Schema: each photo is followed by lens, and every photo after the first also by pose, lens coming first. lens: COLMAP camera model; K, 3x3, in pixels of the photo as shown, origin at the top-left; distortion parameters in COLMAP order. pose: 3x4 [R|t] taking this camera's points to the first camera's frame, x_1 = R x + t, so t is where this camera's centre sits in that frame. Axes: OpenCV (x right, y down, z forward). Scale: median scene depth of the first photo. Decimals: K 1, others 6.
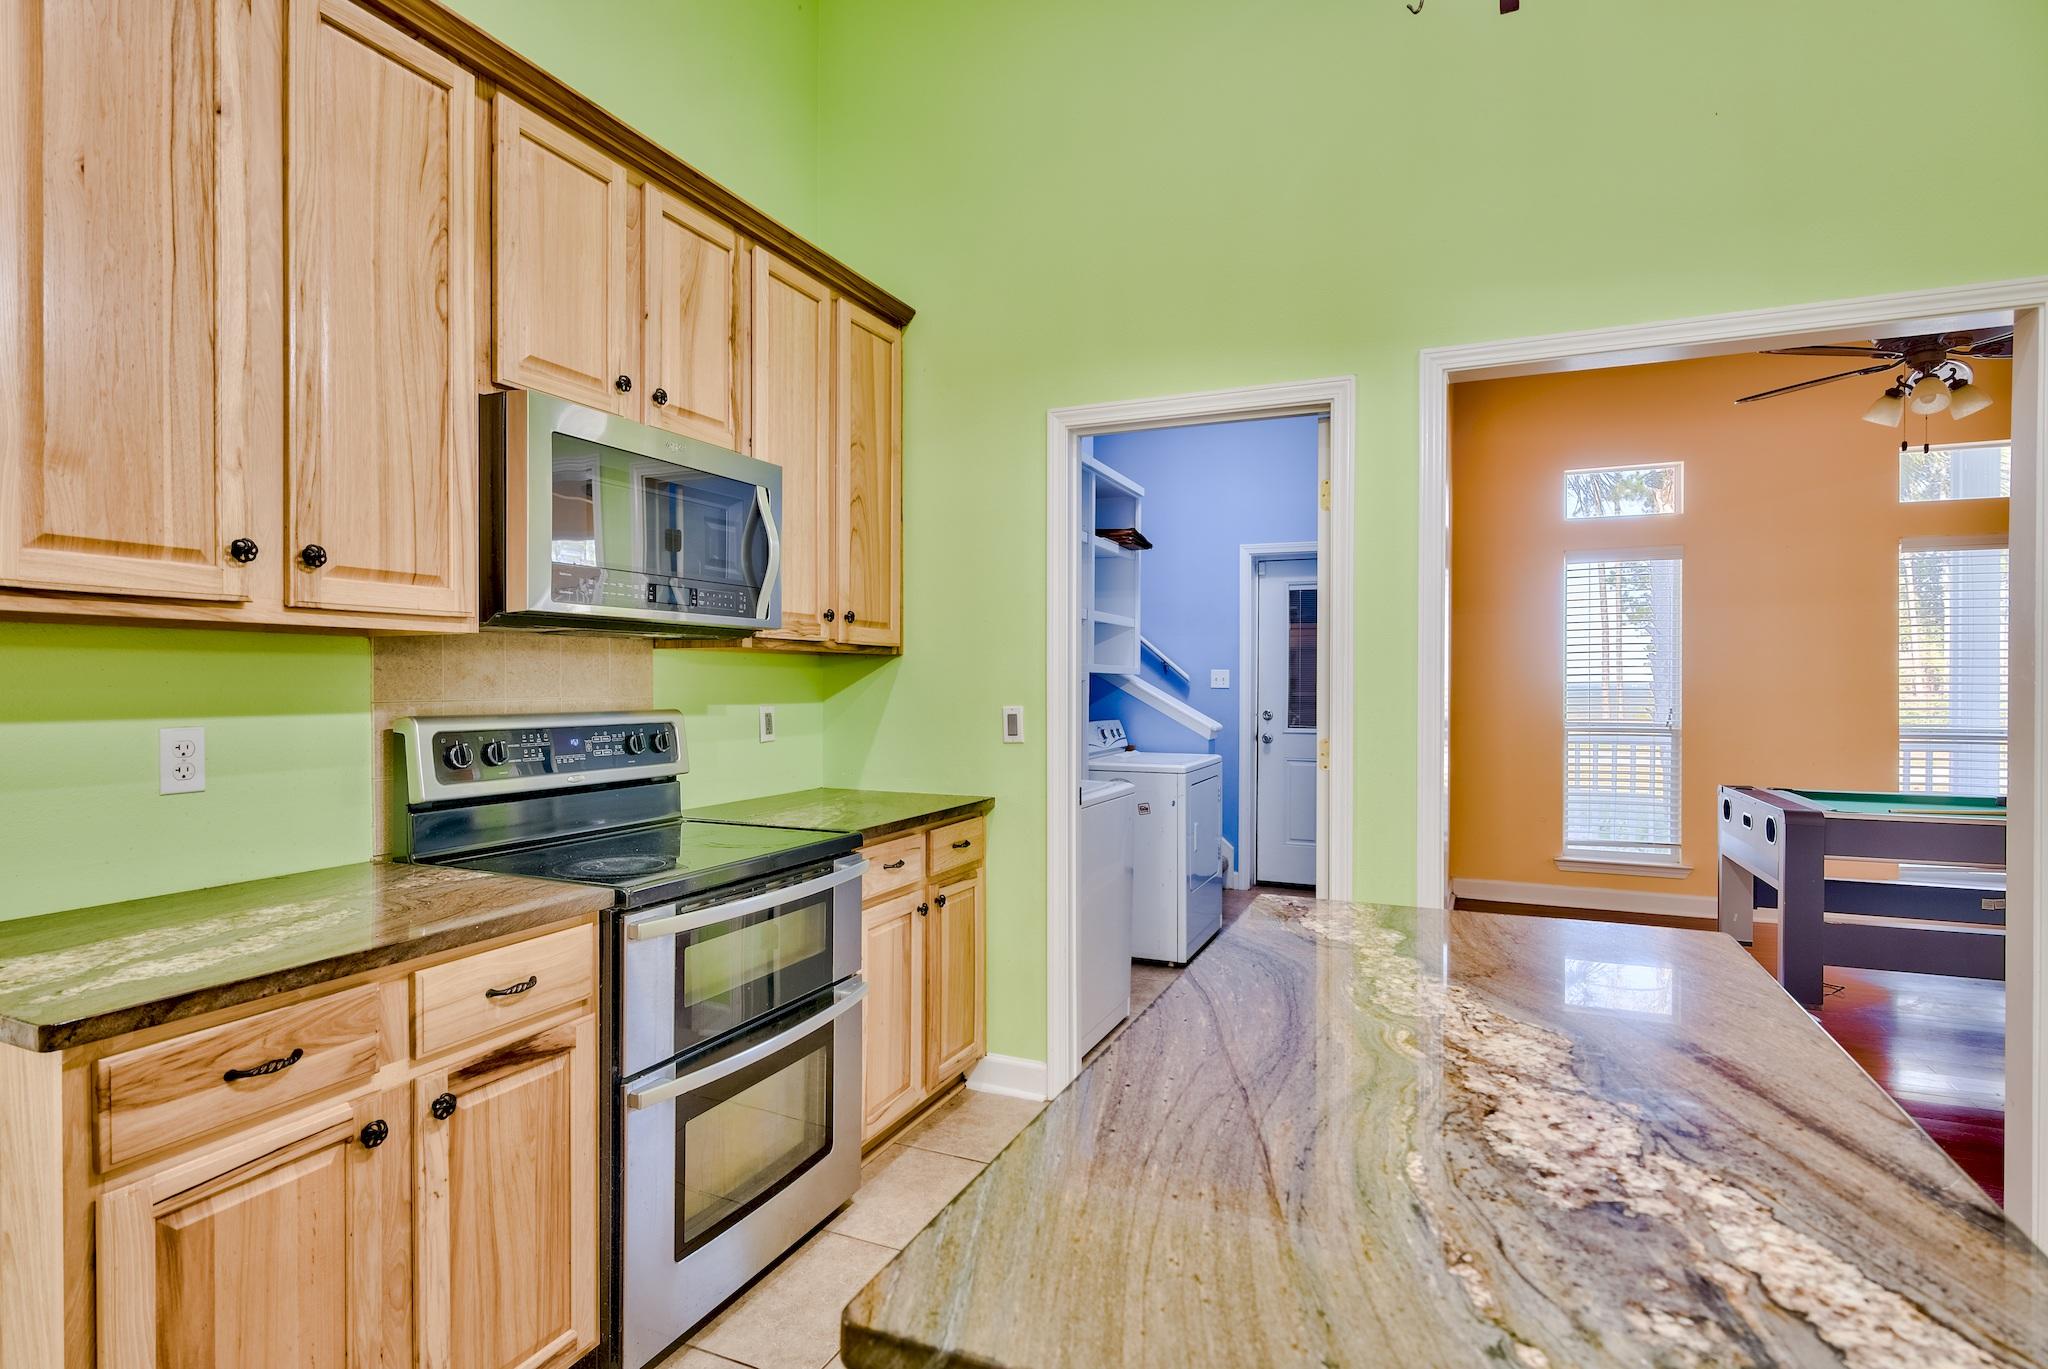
lens RADIAL K [[1028.1, 0, 1009.1], [0, 1028.1, 679.6], [0, 0, 1]] dist [-0.000471, -0.000259]
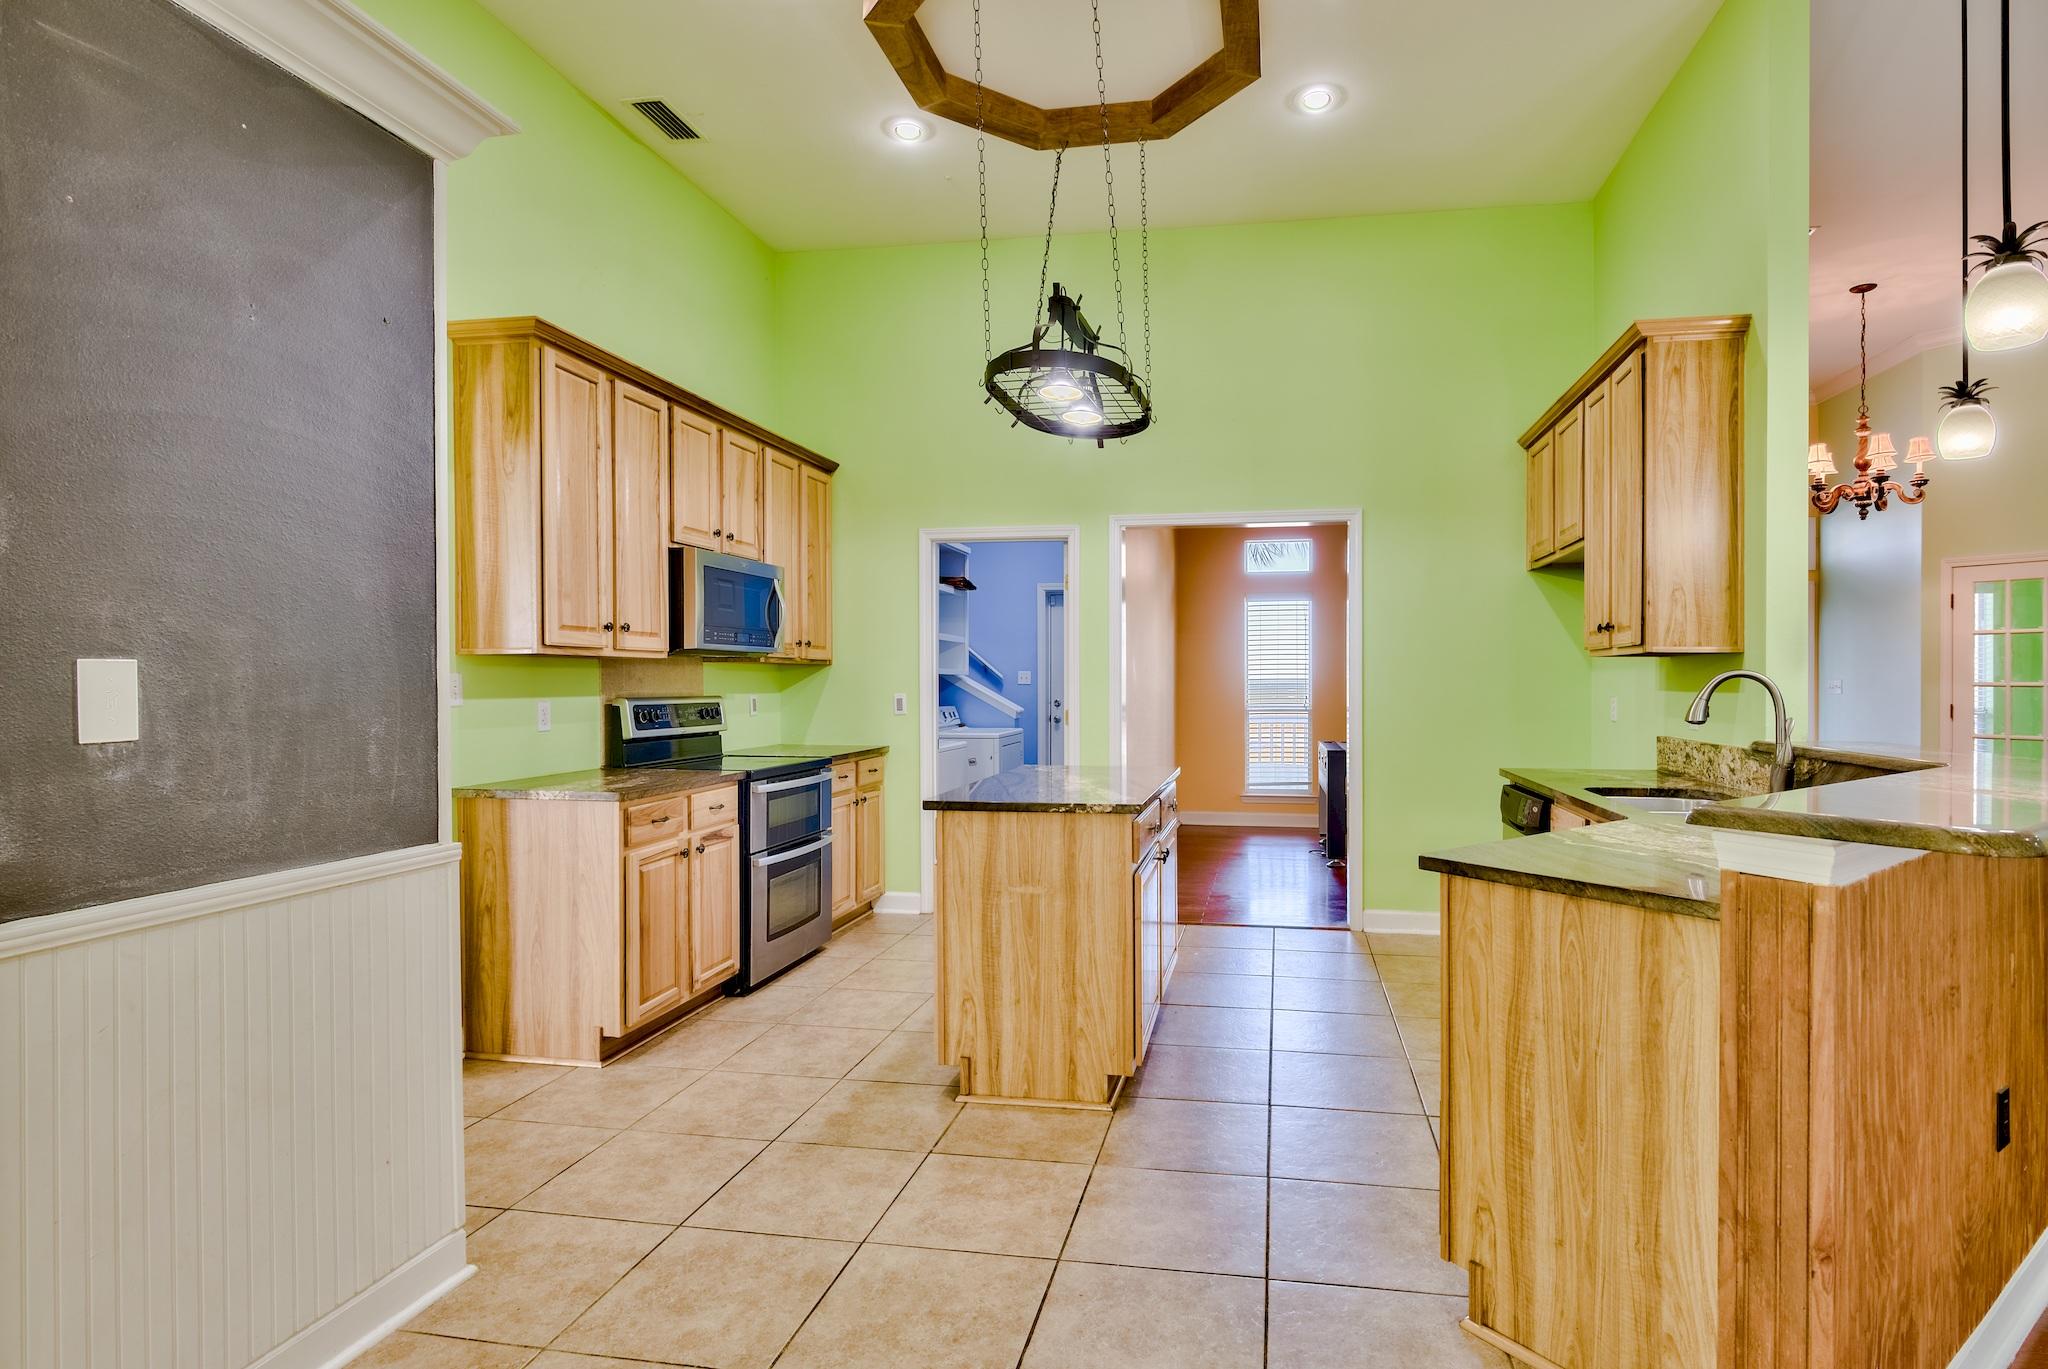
lens RADIAL K [[1028.1, 0, 1115.4], [0, 1028.1, 685.5], [0, 0, 1]] dist [-0.000471, -0.000259]
pose [[0.962200, -0.005228, 0.272294, -0.147036], [0.003236, 0.999965, 0.007762, -0.001324], [-0.272325, -0.006588, 0.962183, -0.977665]]
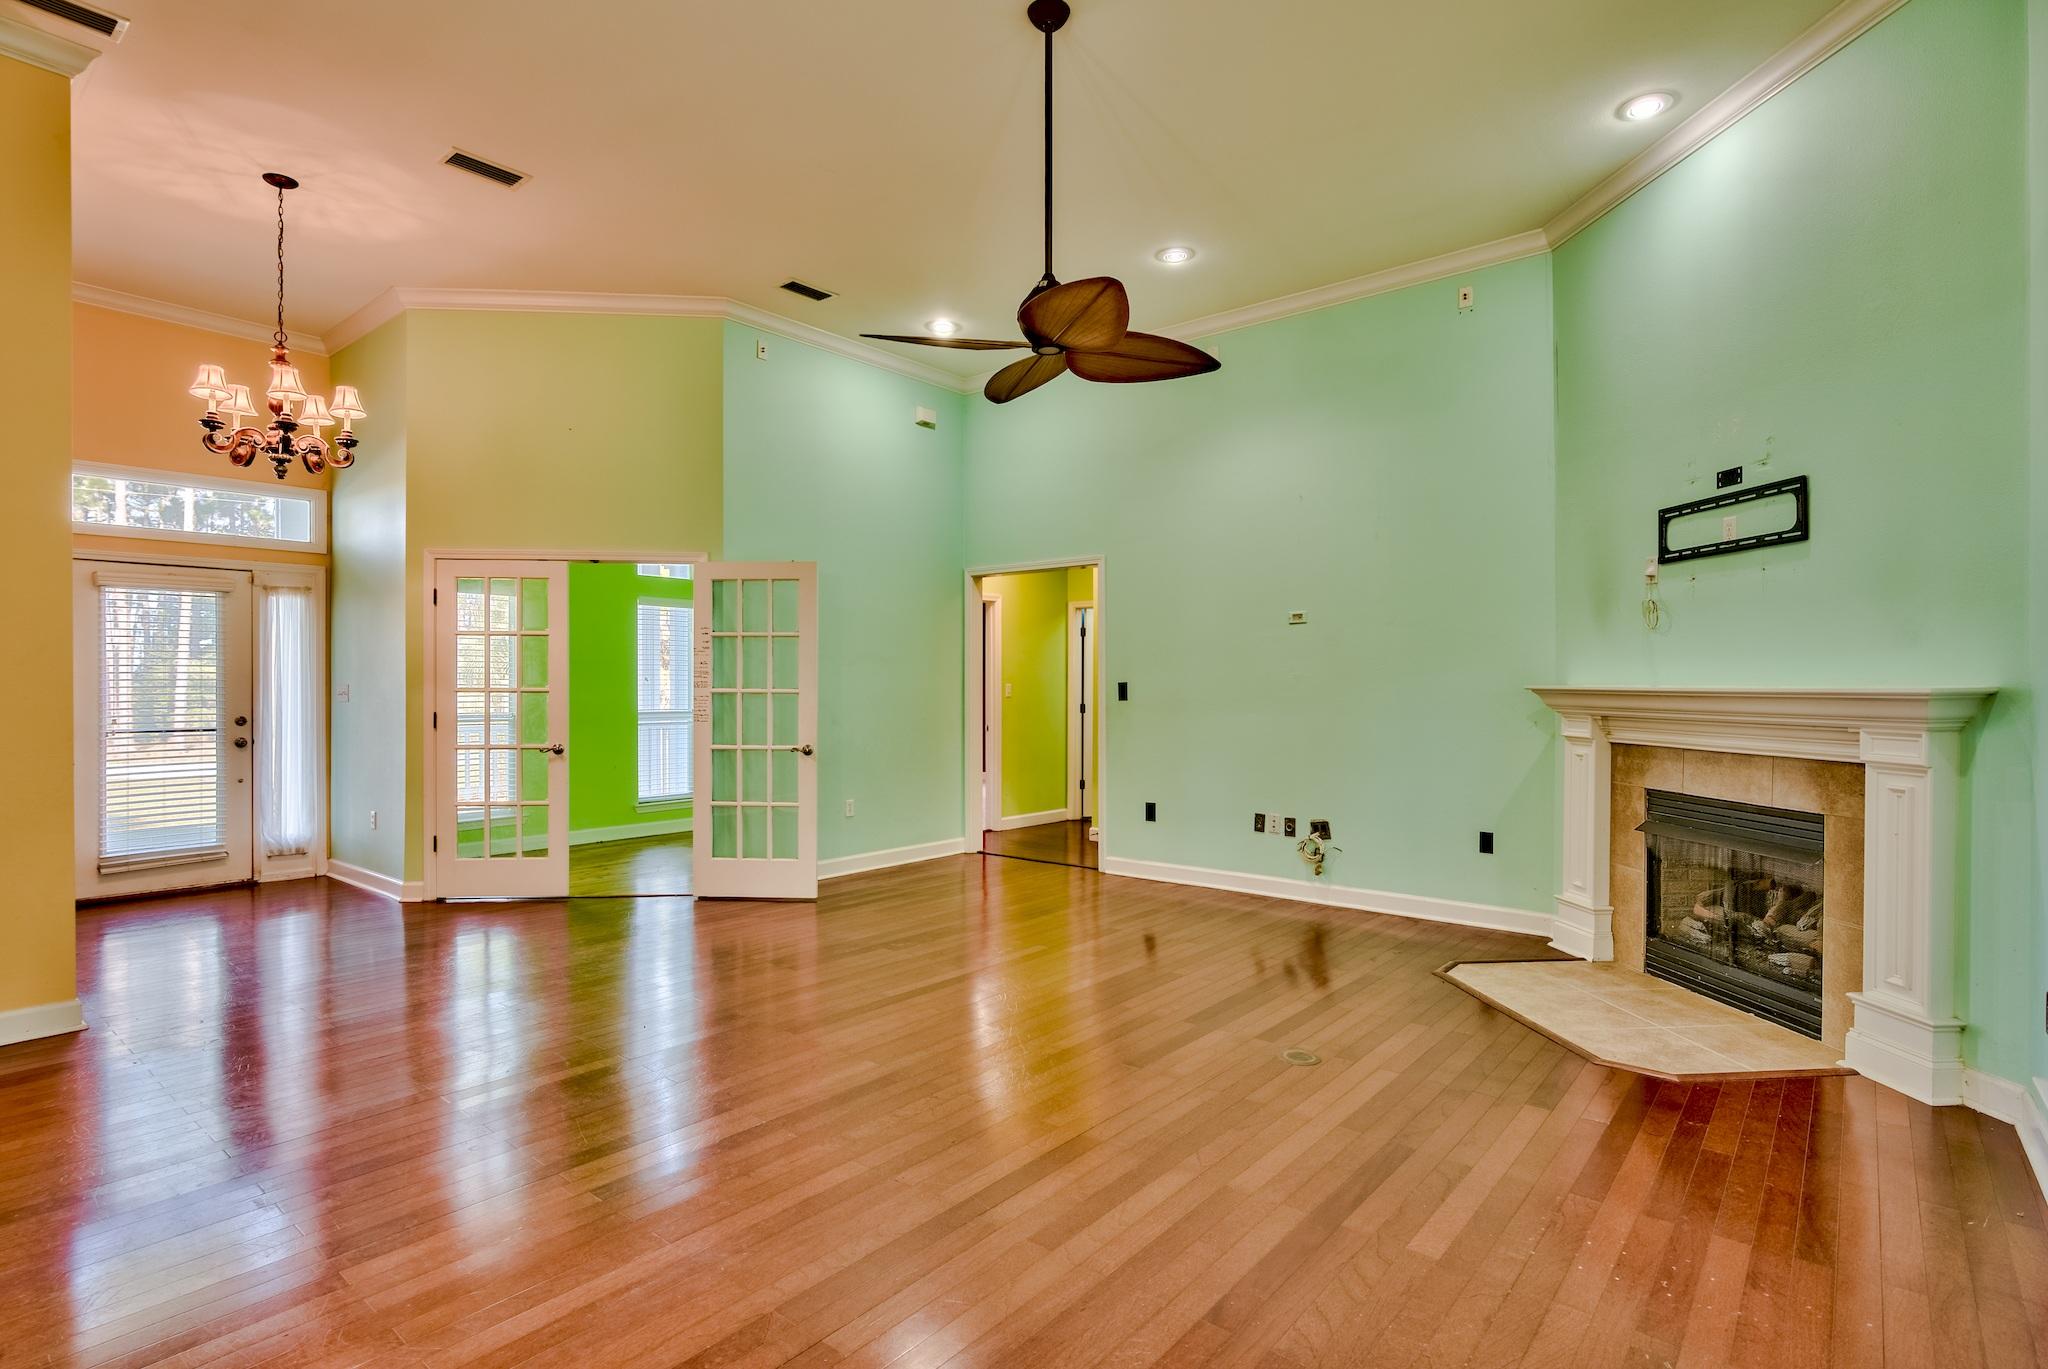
lens RADIAL K [[1028.1, 0, 1016.0], [0, 1028.1, 691.4], [0, 0, 1]] dist [-0.000471, -0.000259]
pose [[0.260667, -0.009135, 0.965386, 0.731870], [-0.000399, 0.999954, 0.009569, 0.001685], [-0.965429, -0.002879, 0.260651, -0.912640]]
